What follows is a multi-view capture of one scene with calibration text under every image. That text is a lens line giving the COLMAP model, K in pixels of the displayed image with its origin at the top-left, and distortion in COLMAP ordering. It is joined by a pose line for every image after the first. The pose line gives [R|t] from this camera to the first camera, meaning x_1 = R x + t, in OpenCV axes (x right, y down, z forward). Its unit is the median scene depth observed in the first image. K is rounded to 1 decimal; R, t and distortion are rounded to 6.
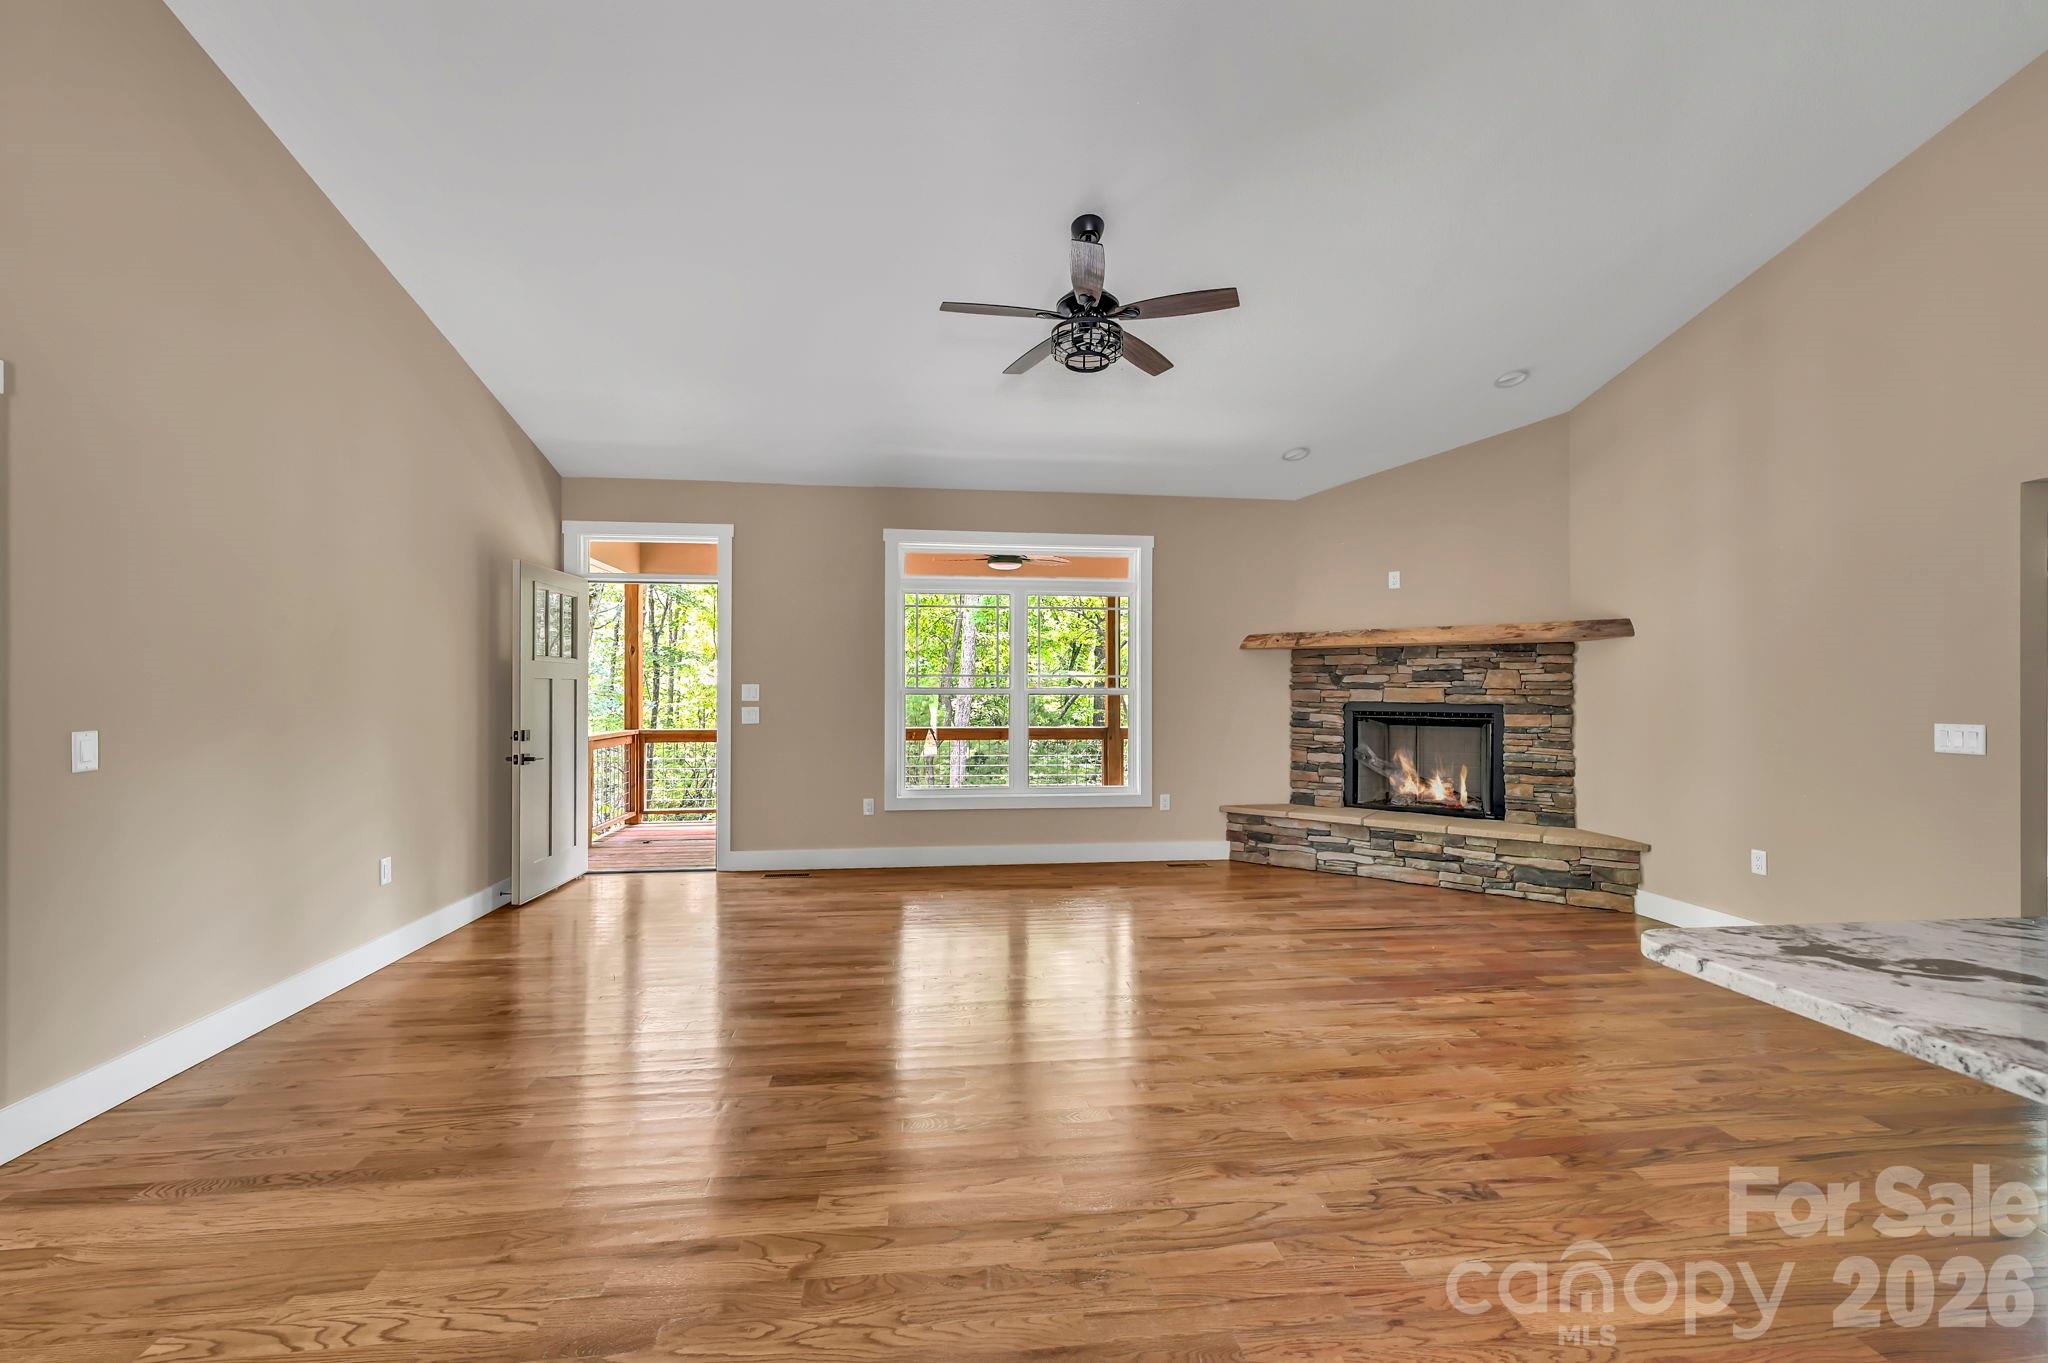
lens RADIAL K [[847.8, 0, 1024.0], [0, 847.8, 681.5], [0, 0, 1]] dist [0.000519, 0.000039]
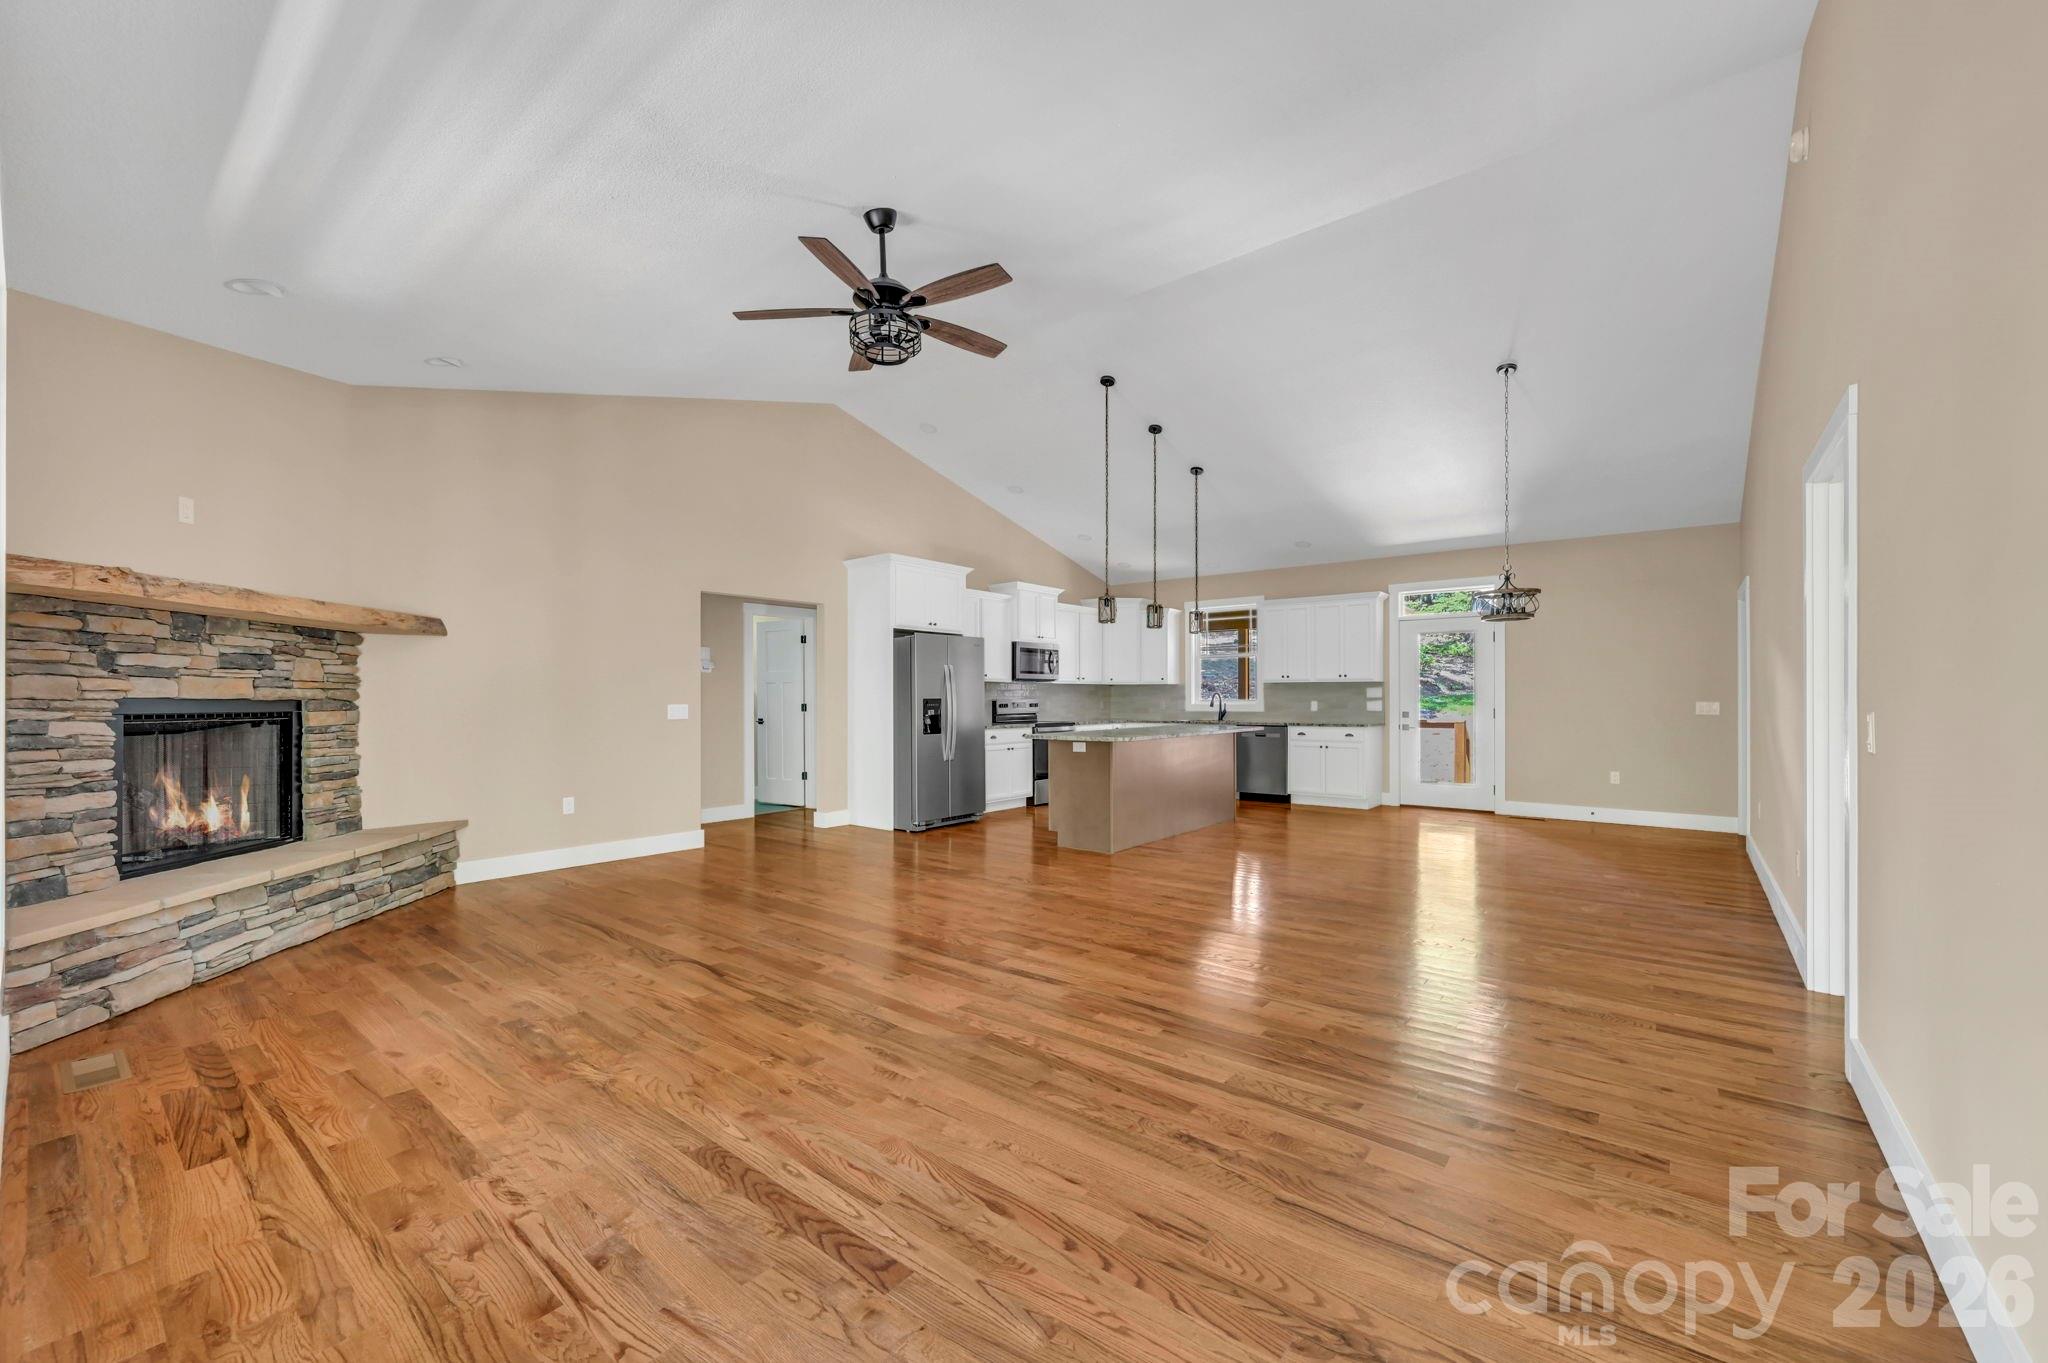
lens RADIAL K [[814.2, 0, 1024.7], [0, 814.2, 697.6], [0, 0, 1]] dist [0.000752, 0.000201]
pose [[-0.692957, -0.001225, 0.720978, -0.467190], [-0.008106, 0.999949, -0.006091, 0.022540], [-0.720933, -0.010065, -0.692931, 0.987473]]
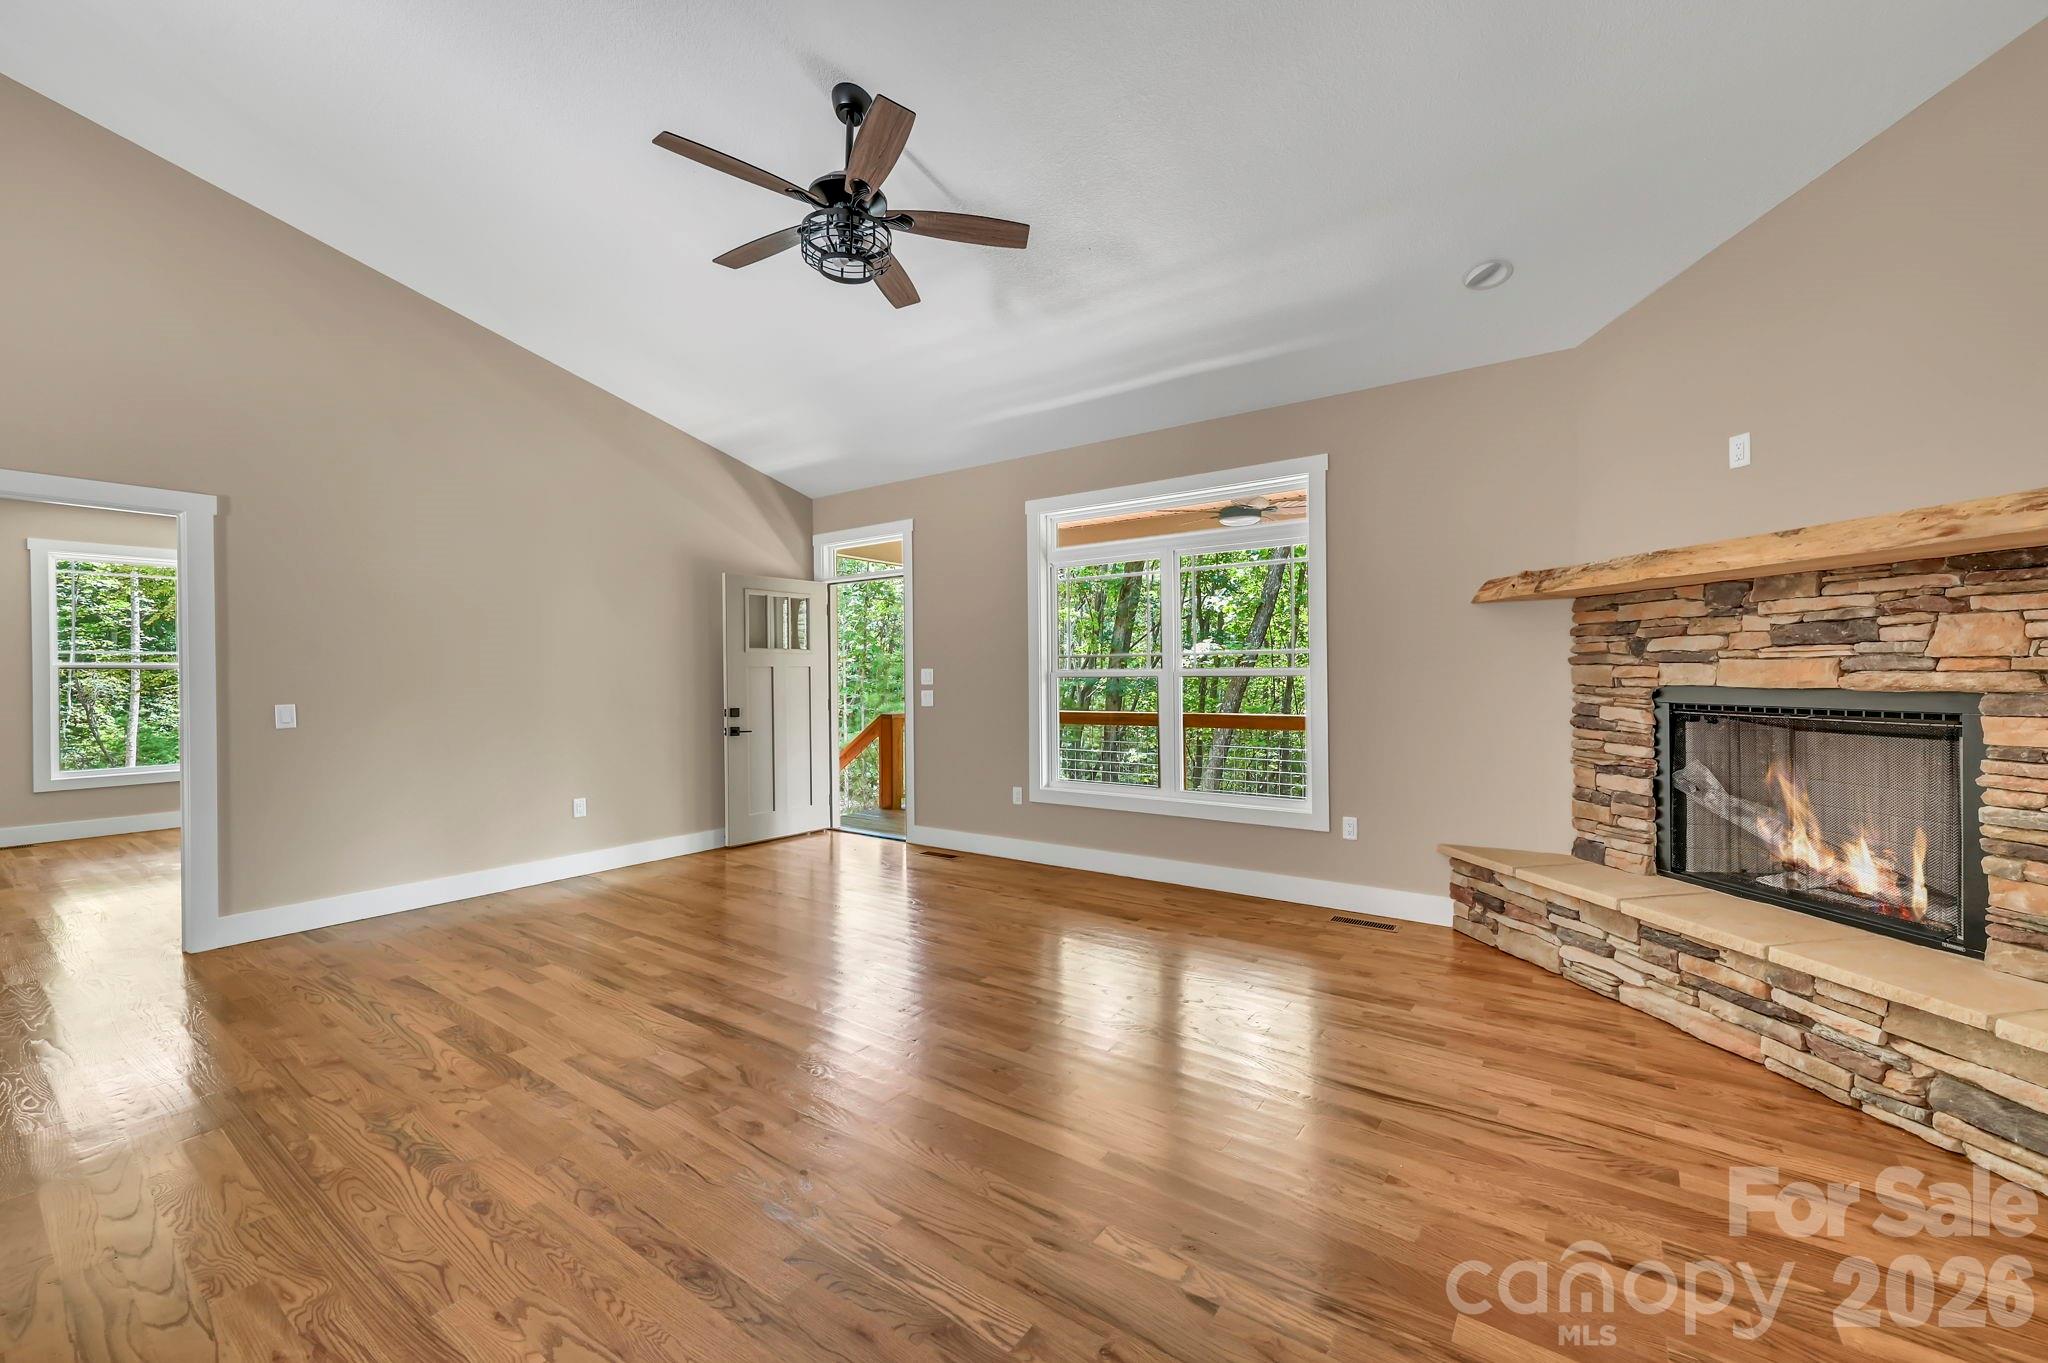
lens RADIAL K [[818.7, 0, 1025.2], [0, 818.7, 671.4], [0, 0, 1]] dist [-0.000607, 0.000039]
pose [[0.731725, -0.010775, -0.681514, 0.465497], [0.017349, 0.999846, 0.002820, 0.005855], [0.681379, -0.013887, 0.731799, 0.343143]]
